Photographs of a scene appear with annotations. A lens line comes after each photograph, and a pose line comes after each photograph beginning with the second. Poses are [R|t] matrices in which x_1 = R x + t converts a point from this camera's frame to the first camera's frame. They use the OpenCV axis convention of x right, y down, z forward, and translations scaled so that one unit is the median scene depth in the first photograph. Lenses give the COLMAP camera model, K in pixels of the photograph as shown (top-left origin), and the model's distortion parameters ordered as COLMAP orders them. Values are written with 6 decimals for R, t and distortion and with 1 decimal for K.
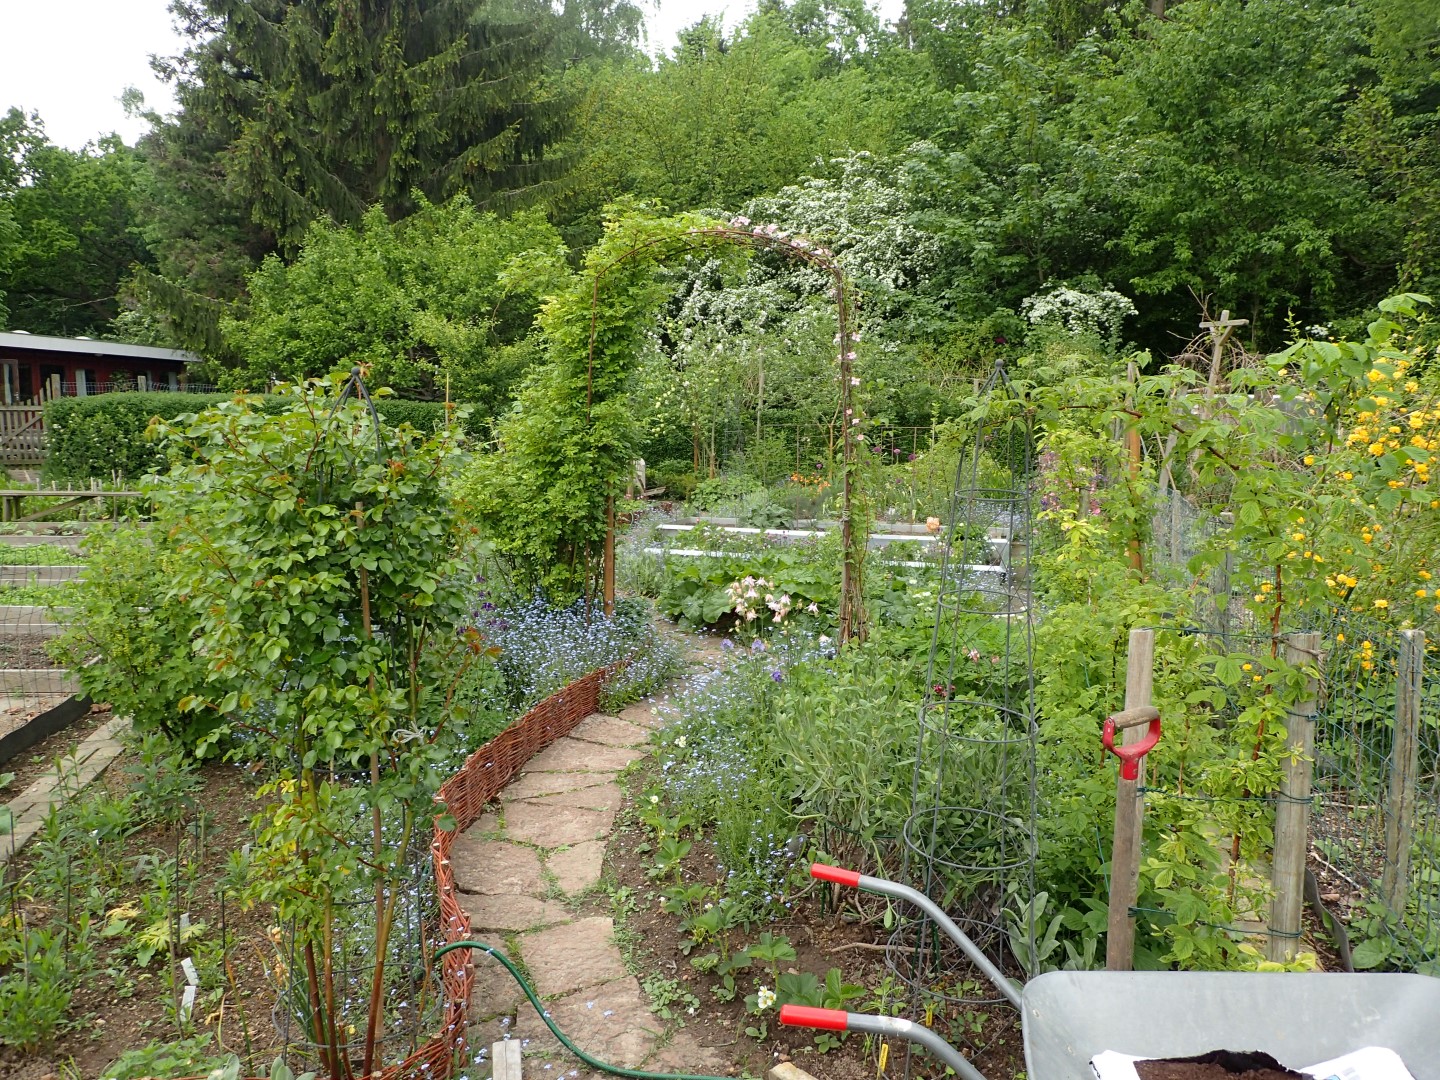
lens RADIAL K [[1091.1, 0, 719.4], [0, 1091.1, 533.4], [0, 0, 1]] dist [0.006483, 0.014837]
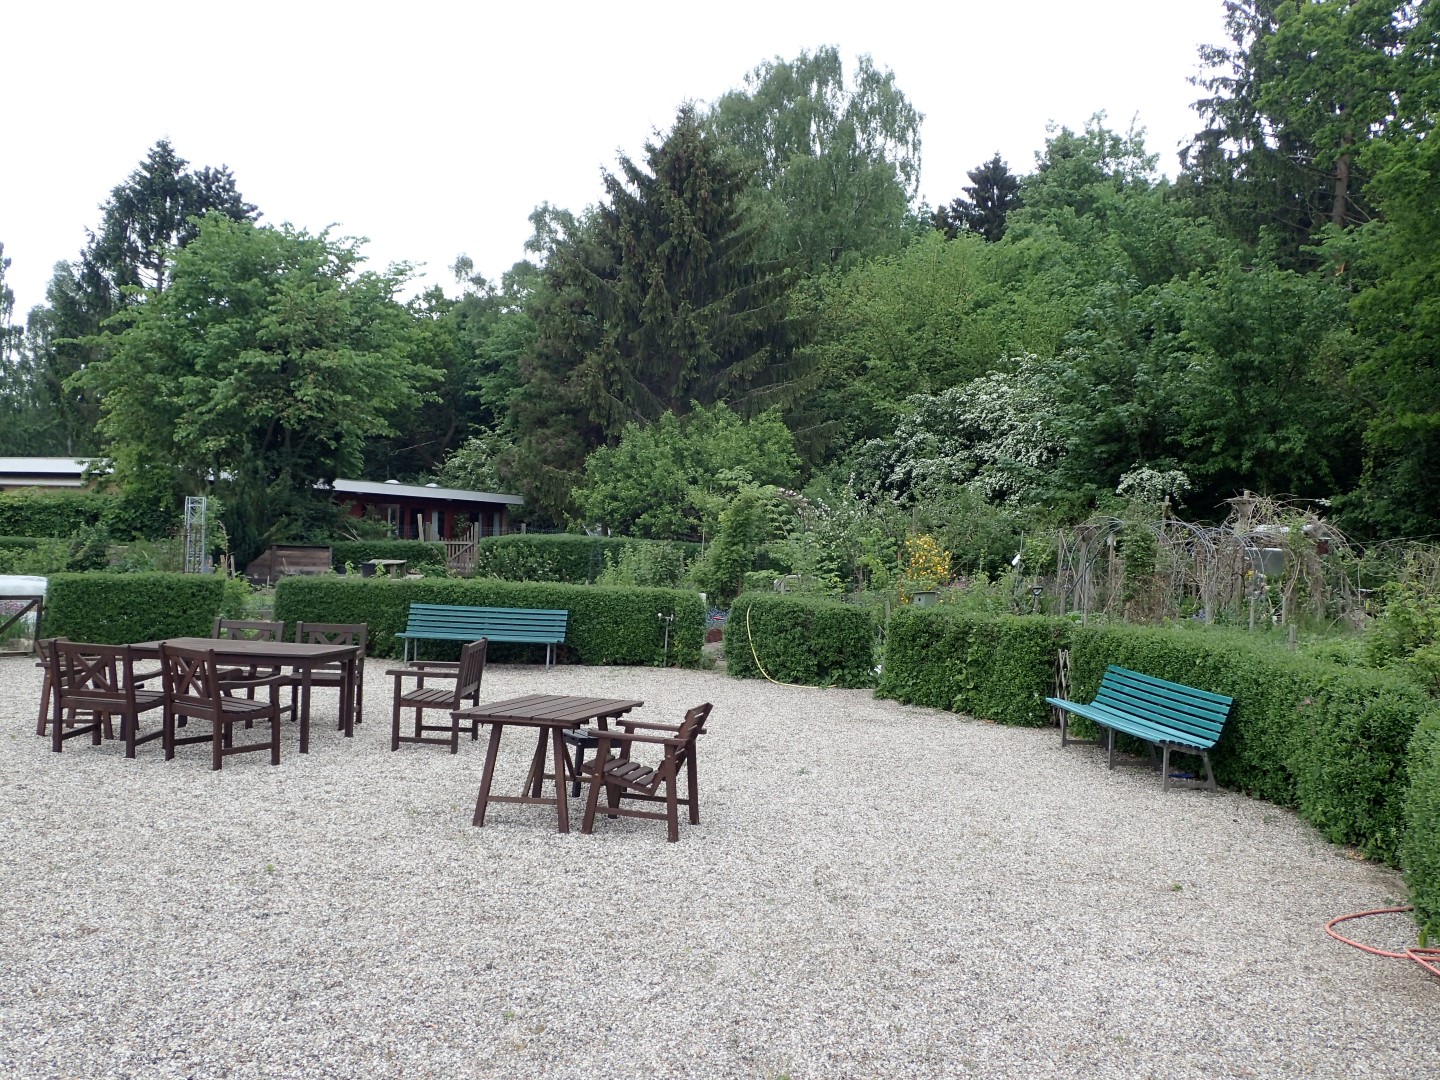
lens RADIAL K [[1383.8, 0, 724.9], [0, 1383.8, 529.1], [0, 0, 1]] dist [0.003321, 0.000000]
pose [[0.968567, 0.013940, -0.248362, 0.215772], [-0.045690, 0.991411, -0.122539, 0.081998], [0.244520, 0.130035, 0.960885, -0.724002]]
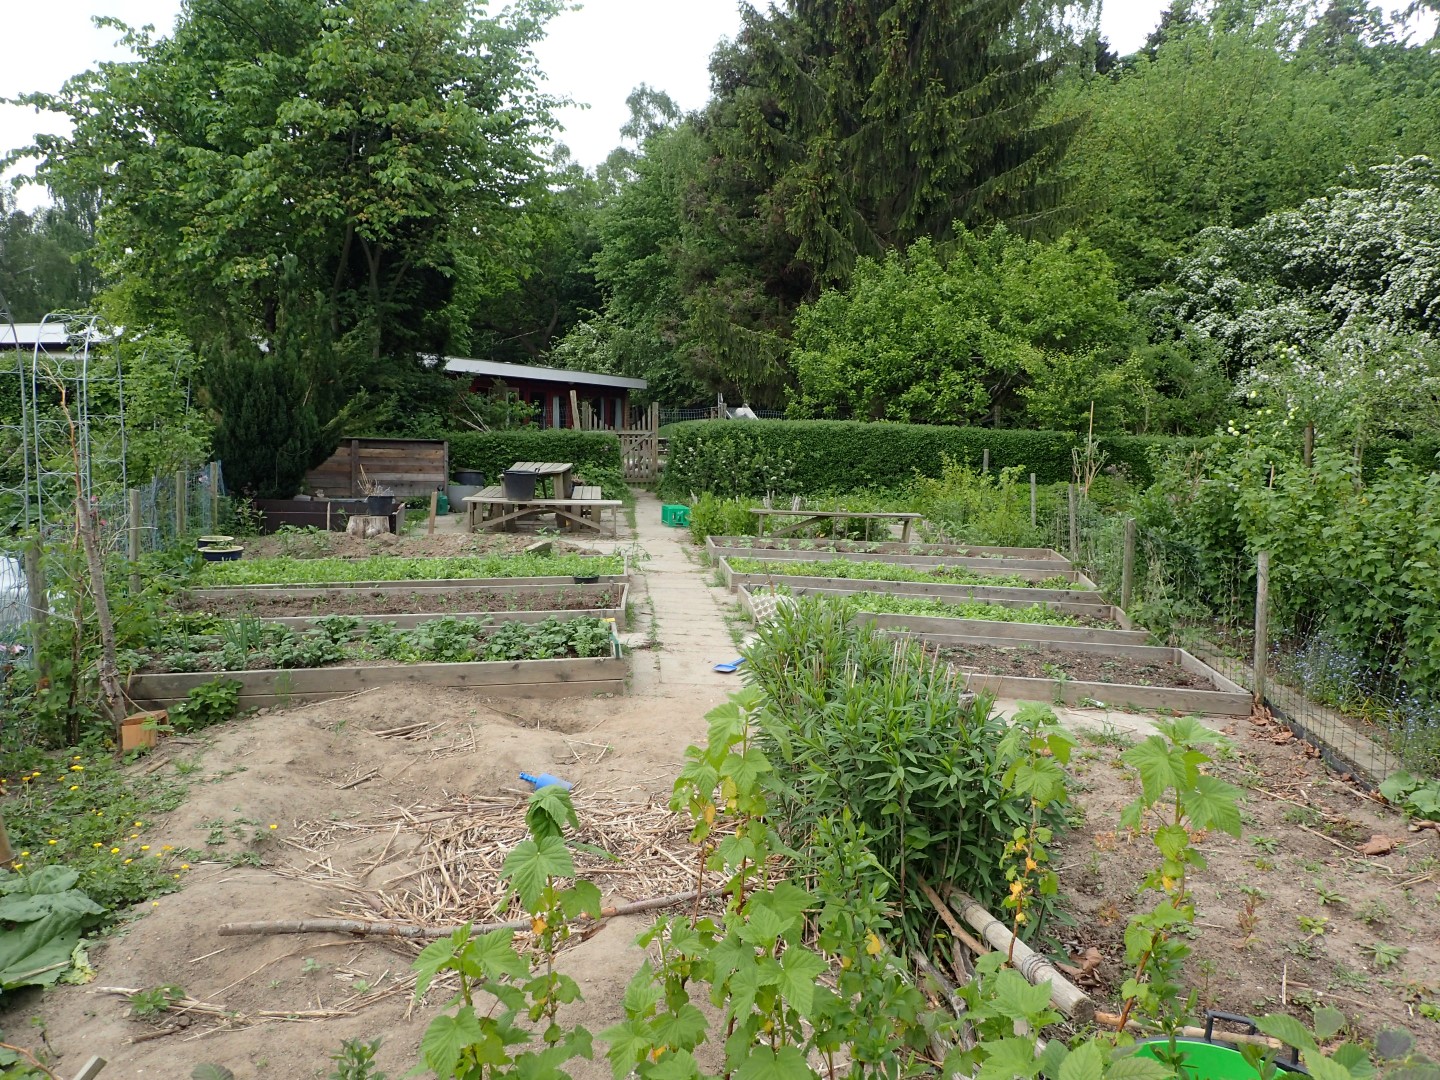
lens RADIAL K [[1091.1, 0, 716.9], [0, 1091.1, 531.1], [0, 0, 1]] dist [0.006483, 0.014837]
pose [[0.961376, 0.032619, -0.273297, -0.194661], [-0.039179, 0.999059, -0.018581, 0.003272], [0.272434, 0.028571, 0.961750, -0.036736]]
